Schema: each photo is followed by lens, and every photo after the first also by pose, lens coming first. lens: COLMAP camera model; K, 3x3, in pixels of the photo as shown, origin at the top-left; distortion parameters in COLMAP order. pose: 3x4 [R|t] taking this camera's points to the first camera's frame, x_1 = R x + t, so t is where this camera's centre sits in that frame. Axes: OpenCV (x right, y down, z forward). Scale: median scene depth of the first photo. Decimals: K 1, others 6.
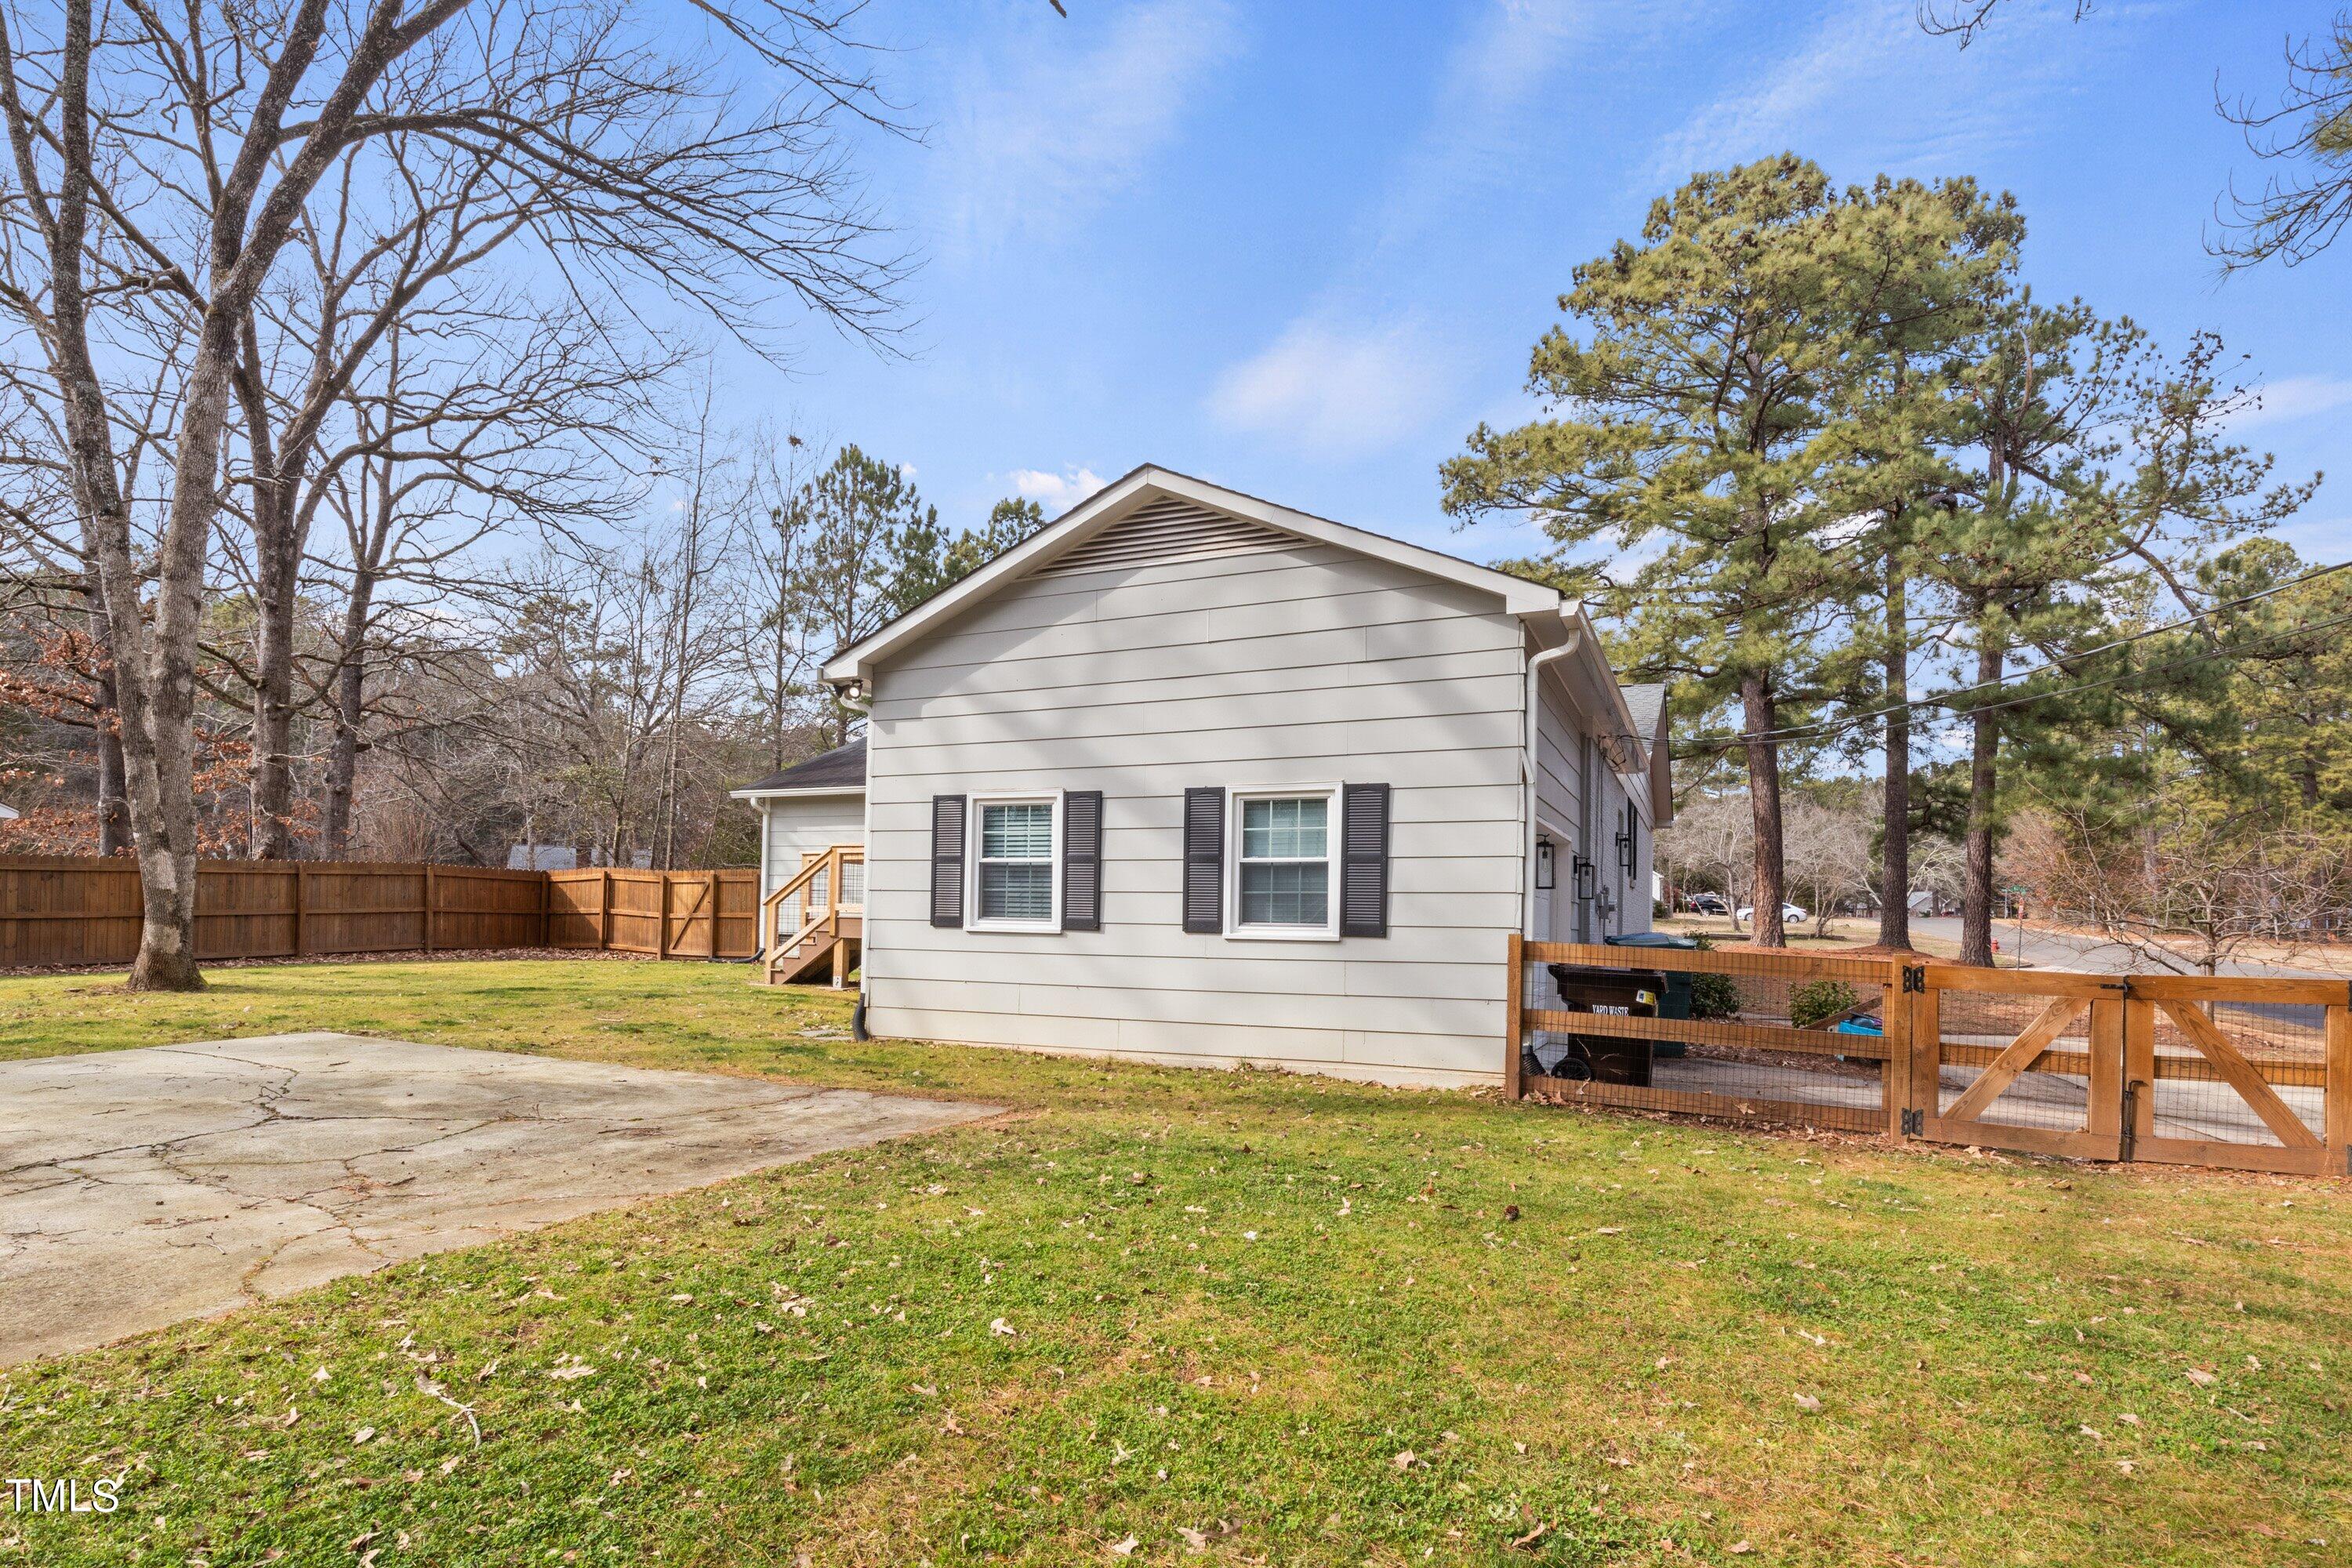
lens RADIAL K [[1228.7, 0, 1190.1], [0, 1228.7, 849.4], [0, 0, 1]] dist [-0.004414, 0.000226]
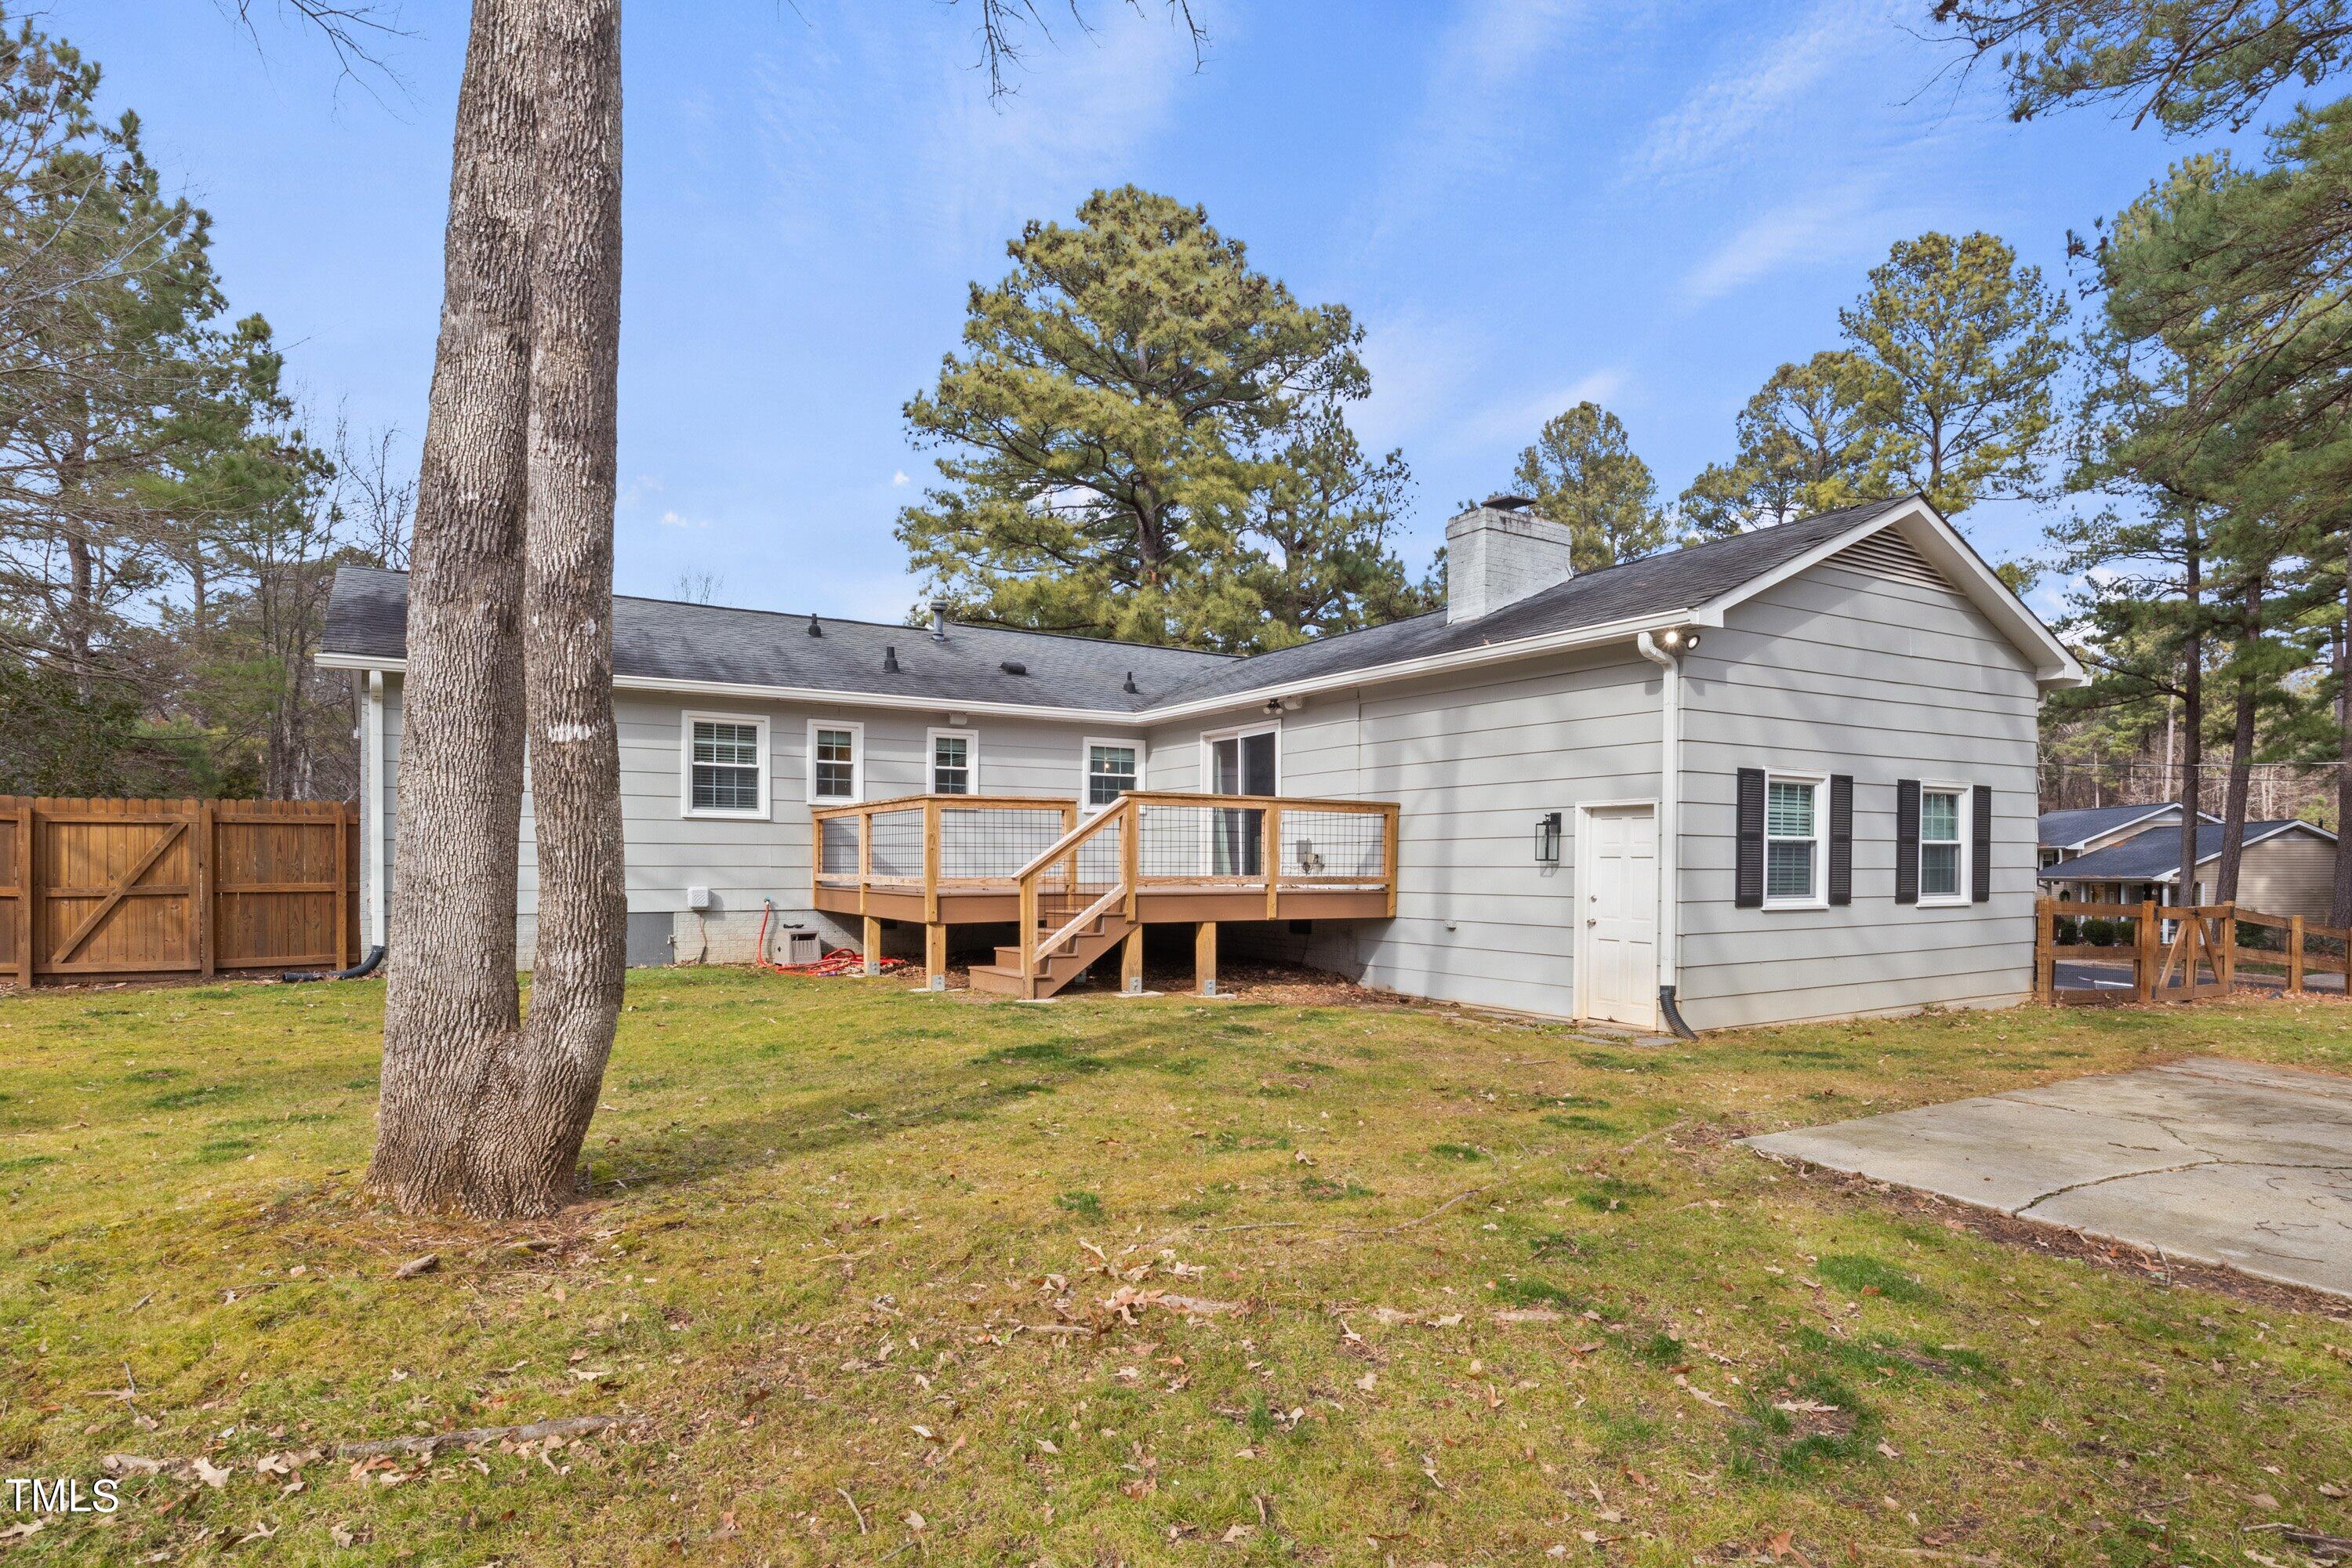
lens RADIAL K [[1228.7, 0, 1190.1], [0, 1228.7, 849.4], [0, 0, 1]] dist [-0.004414, 0.000226]
pose [[0.570505, -0.004443, 0.821282, -1.248941], [-0.043448, 0.998422, 0.035583, 0.003387], [-0.820144, -0.055983, 0.569412, 0.824584]]
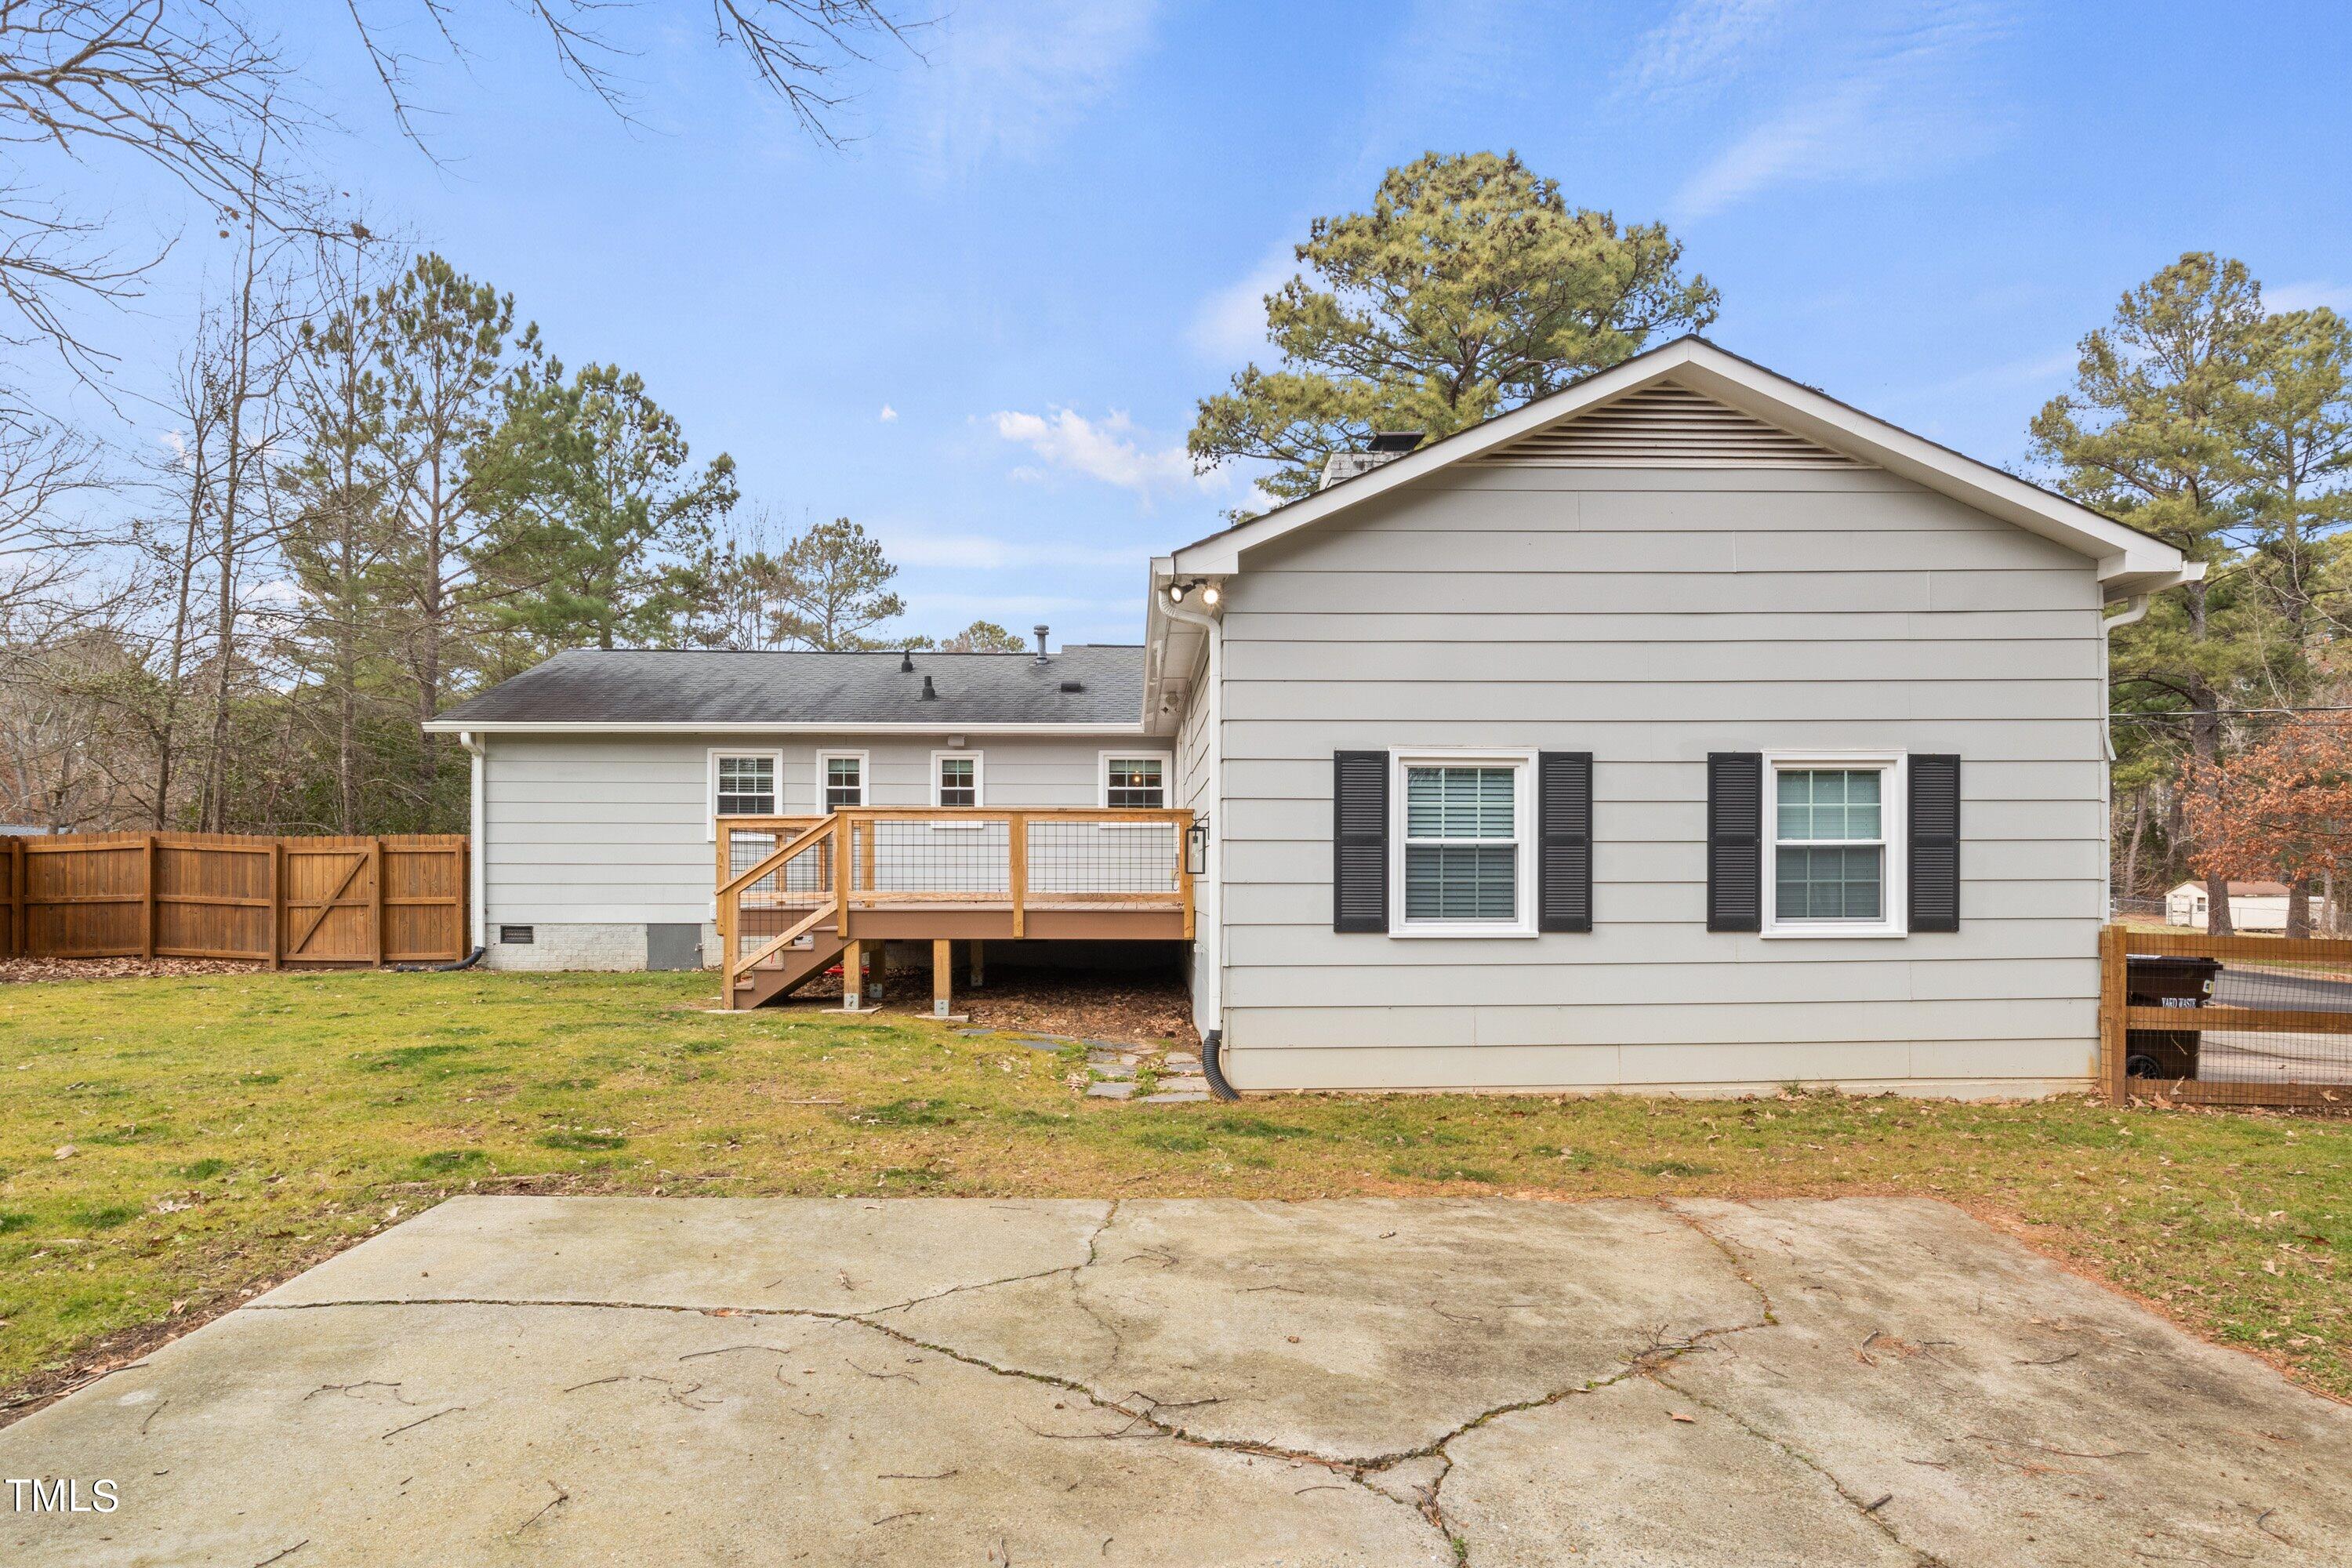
lens RADIAL K [[1228.7, 0, 1190.1], [0, 1228.7, 849.4], [0, 0, 1]] dist [-0.004414, 0.000226]
pose [[0.897297, -0.008695, 0.441341, -0.616786], [-0.009056, 0.999233, 0.038100, -0.013207], [-0.441334, -0.038184, 0.896530, 0.399196]]
